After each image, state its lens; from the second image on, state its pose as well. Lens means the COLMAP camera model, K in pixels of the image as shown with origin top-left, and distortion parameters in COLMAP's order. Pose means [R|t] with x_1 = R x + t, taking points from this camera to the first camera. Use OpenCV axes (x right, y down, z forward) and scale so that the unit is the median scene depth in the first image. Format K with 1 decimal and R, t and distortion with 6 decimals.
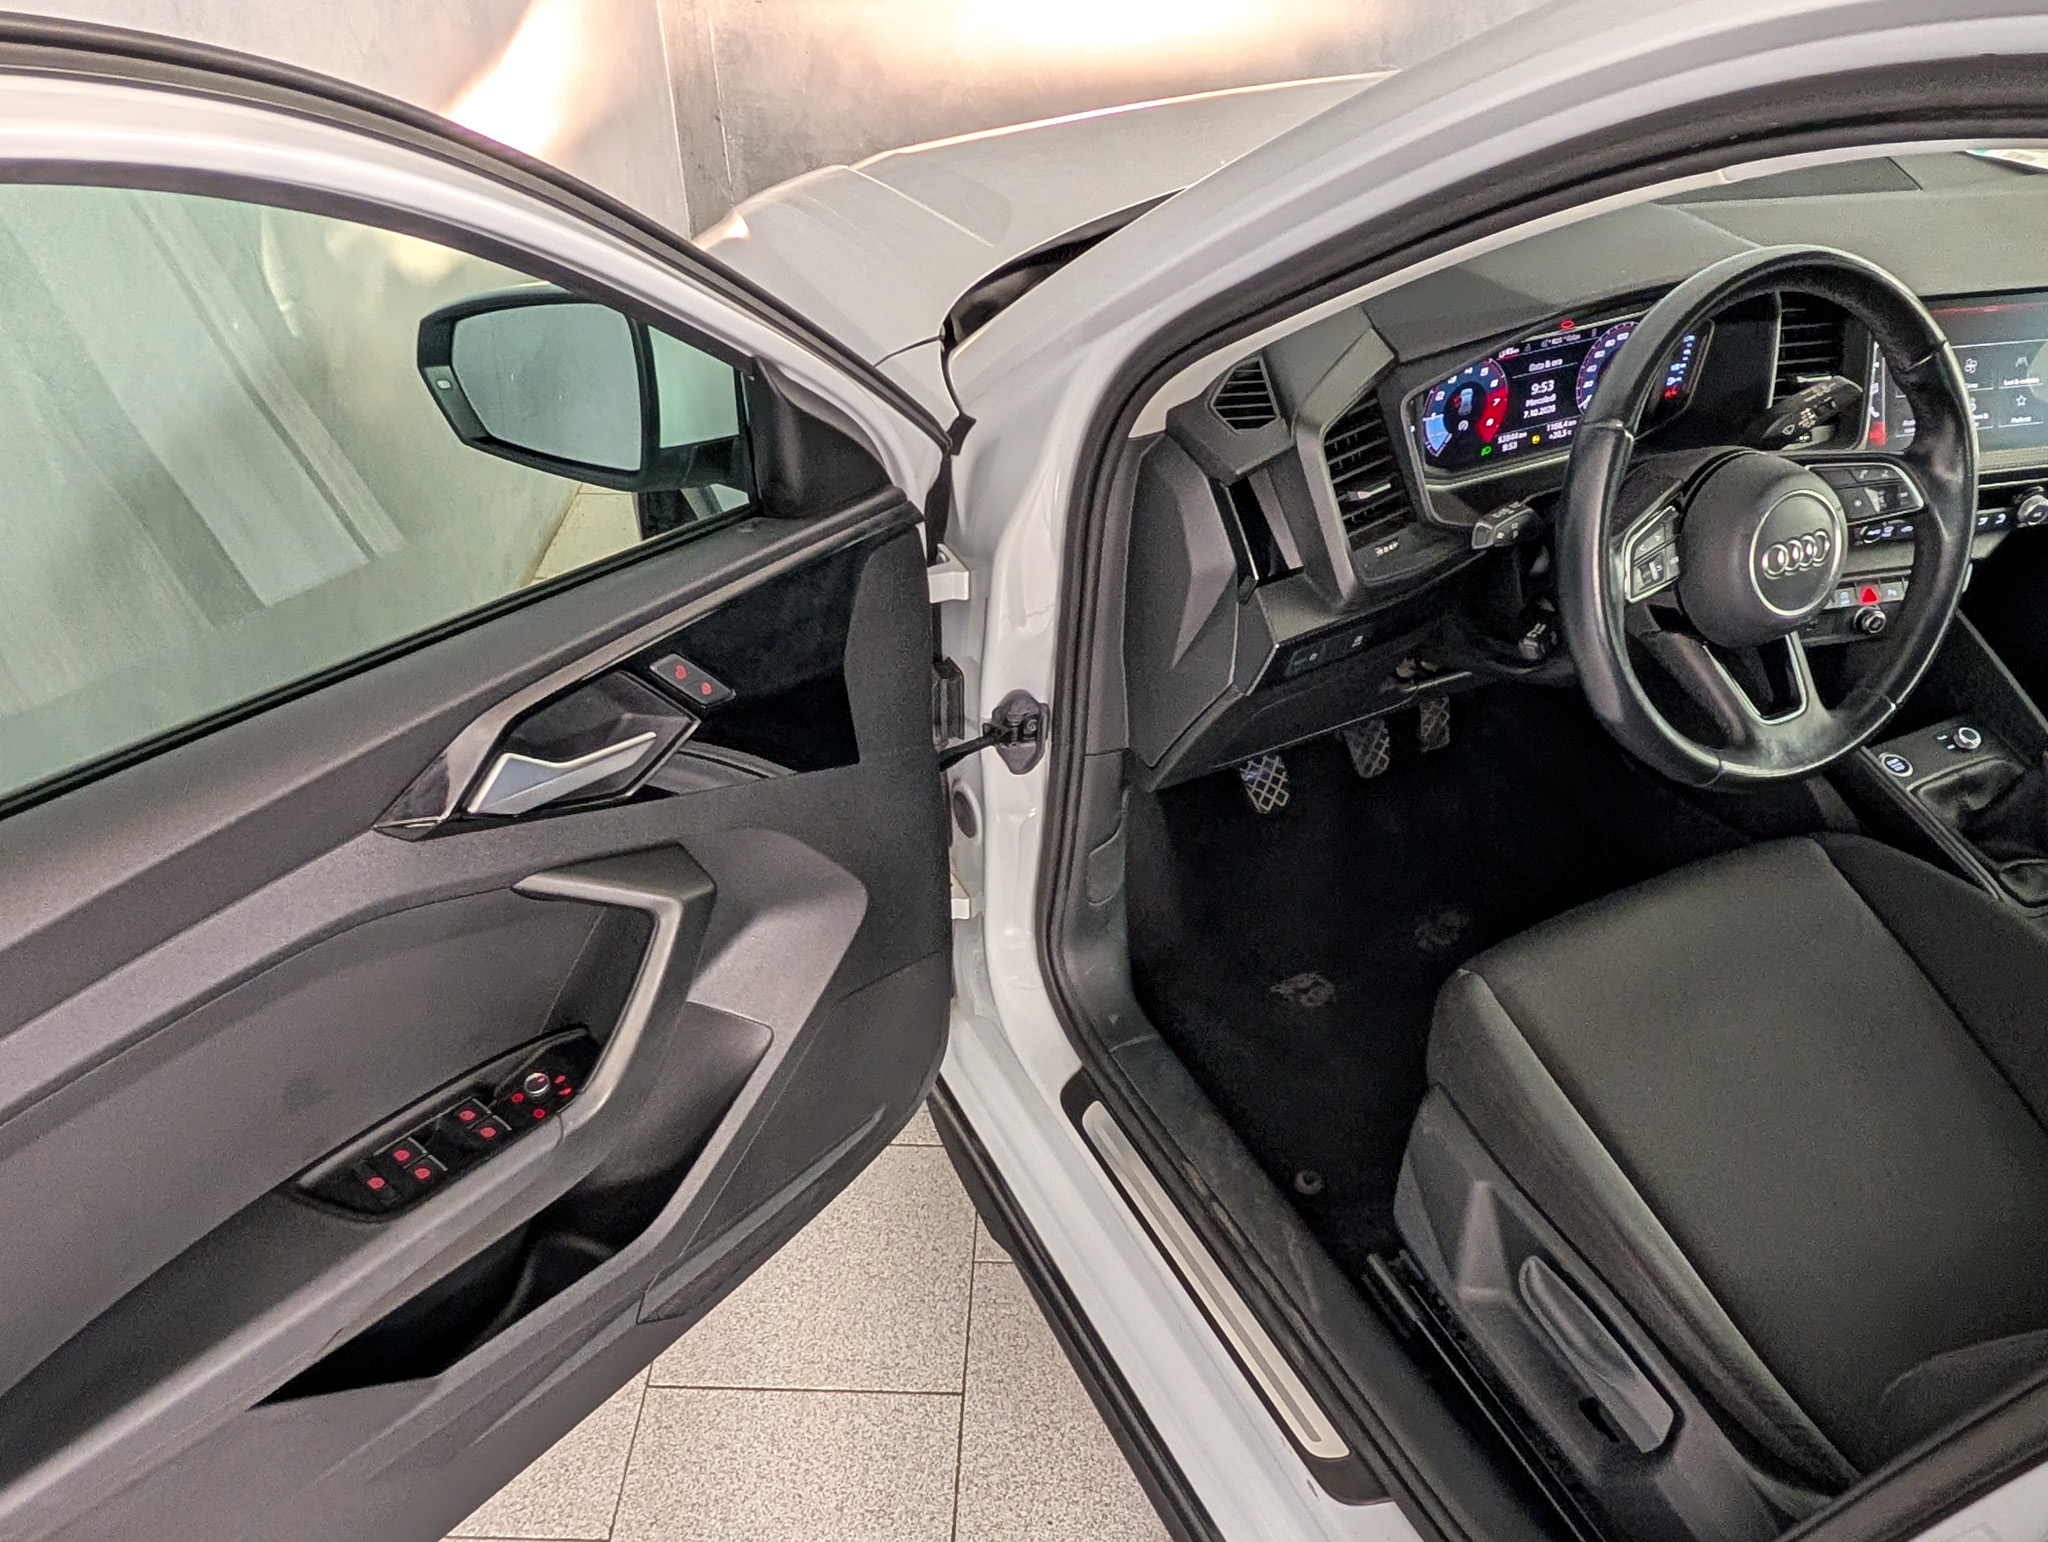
lens RADIAL K [[1609.9, 0, 1029.9], [0, 1609.9, 897.0], [0, 0, 1]] dist [0.000034, -0.003390]
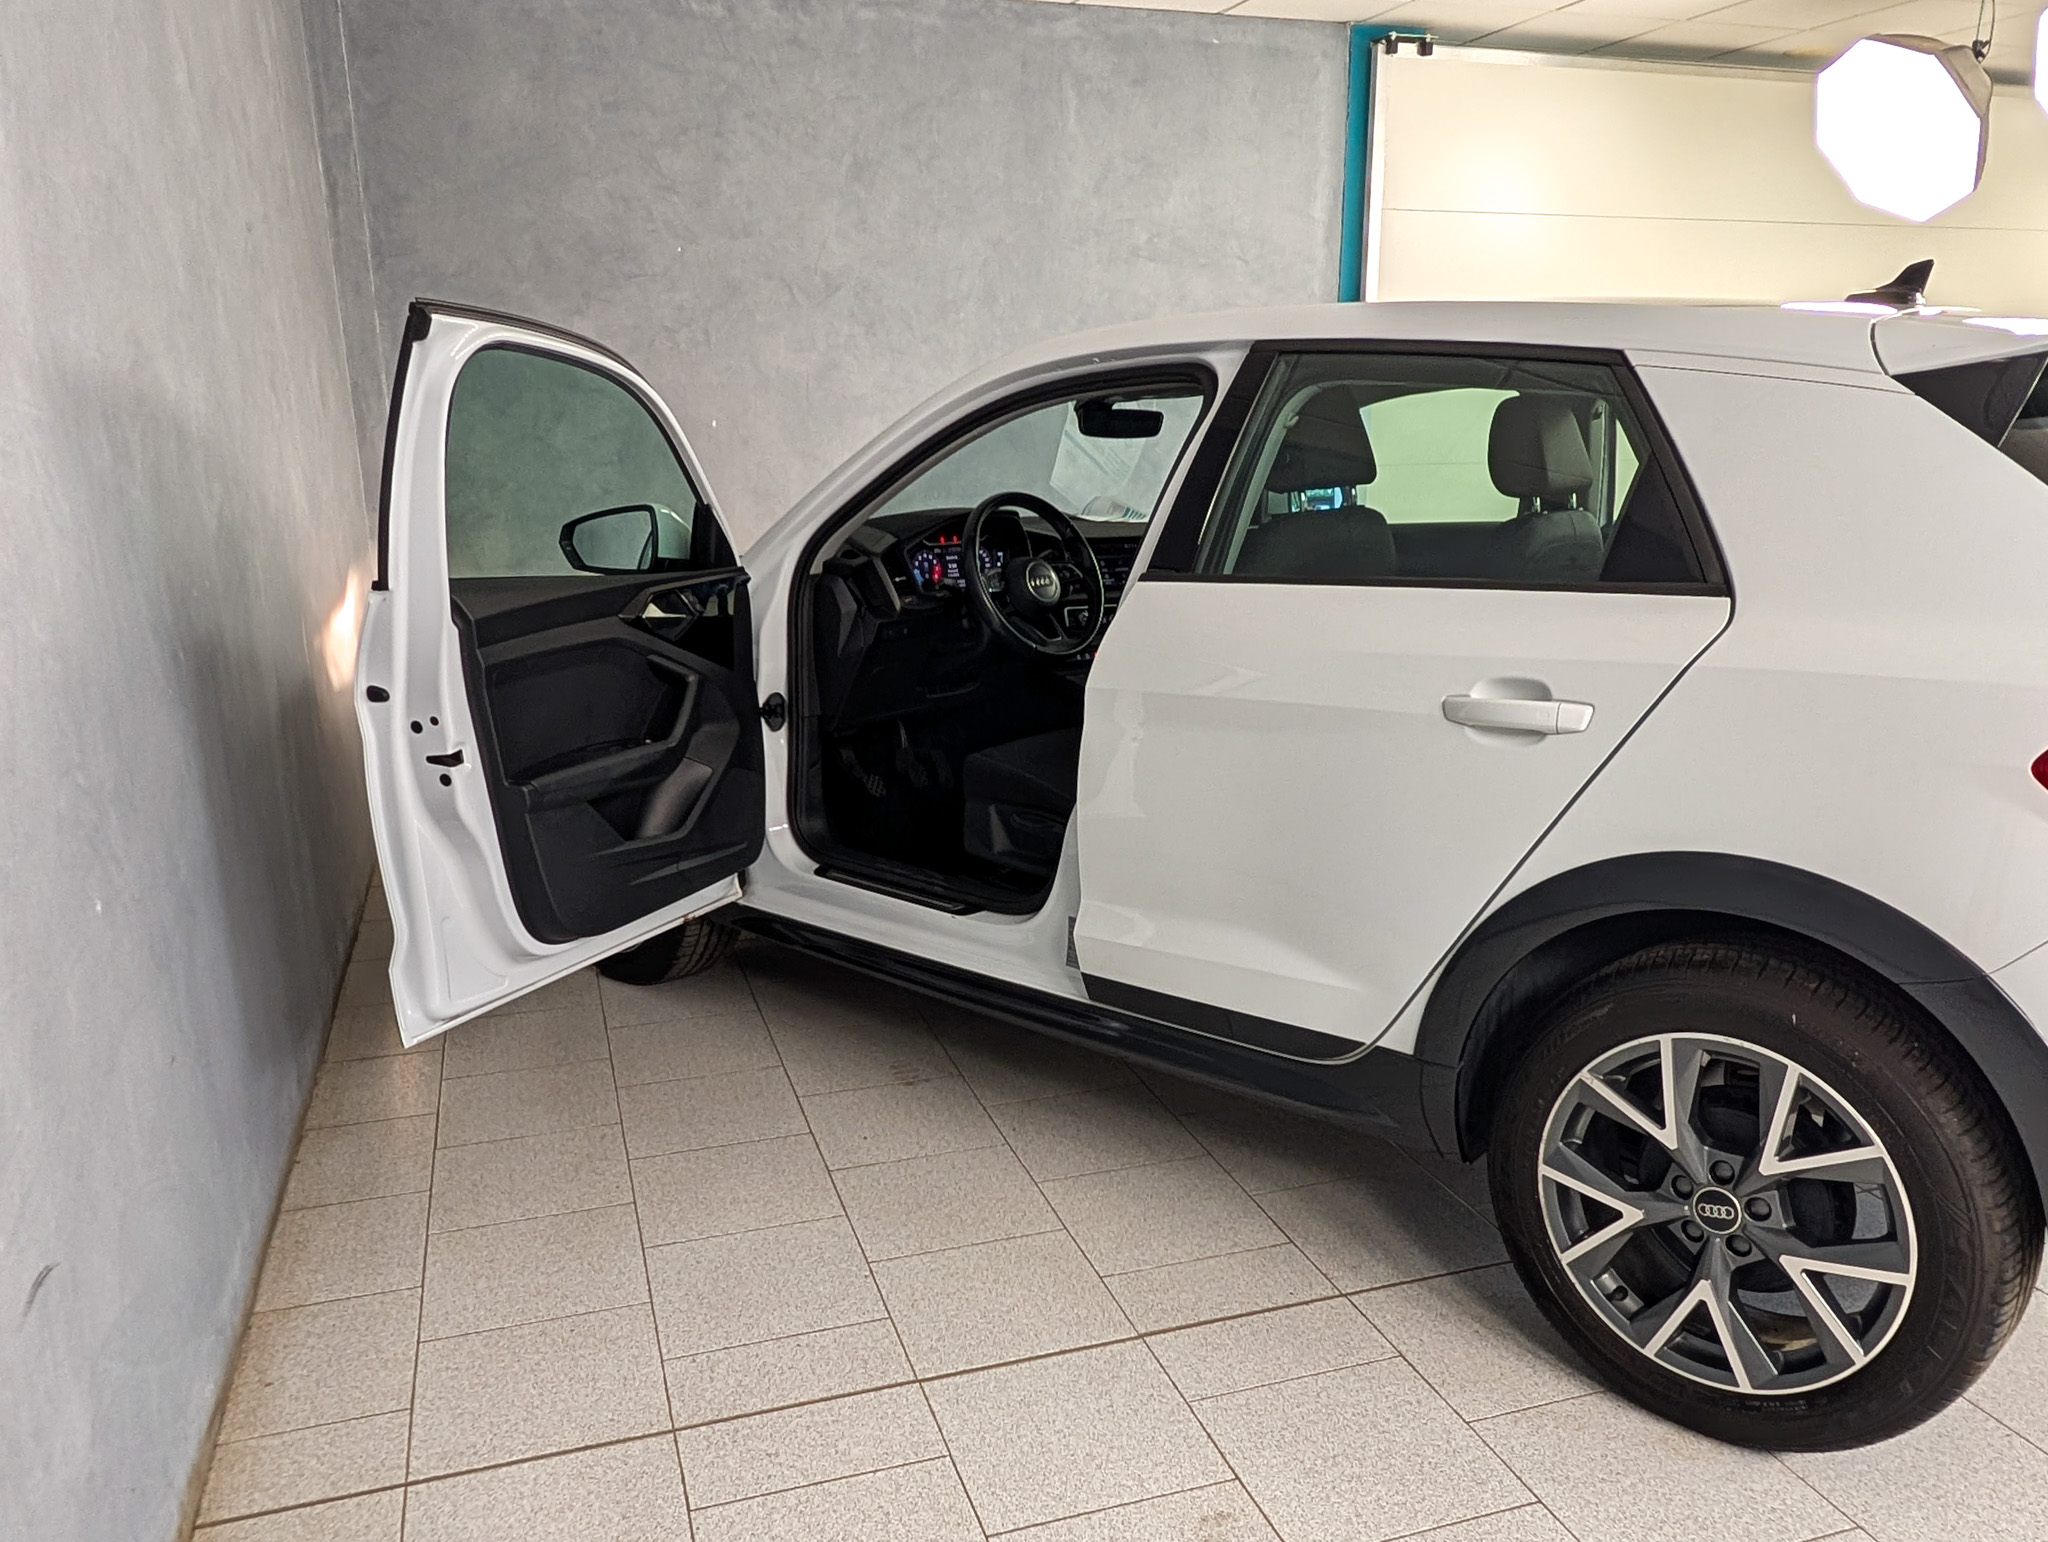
lens RADIAL K [[1679.4, 0, 1094.0], [0, 1679.4, 849.2], [0, 0, 1]] dist [0.003718, 0.000364]
pose [[0.932126, -0.098062, 0.348604, -0.506433], [0.241082, 0.886352, -0.395297, 1.313604], [-0.270222, 0.452509, 0.849833, -1.289037]]
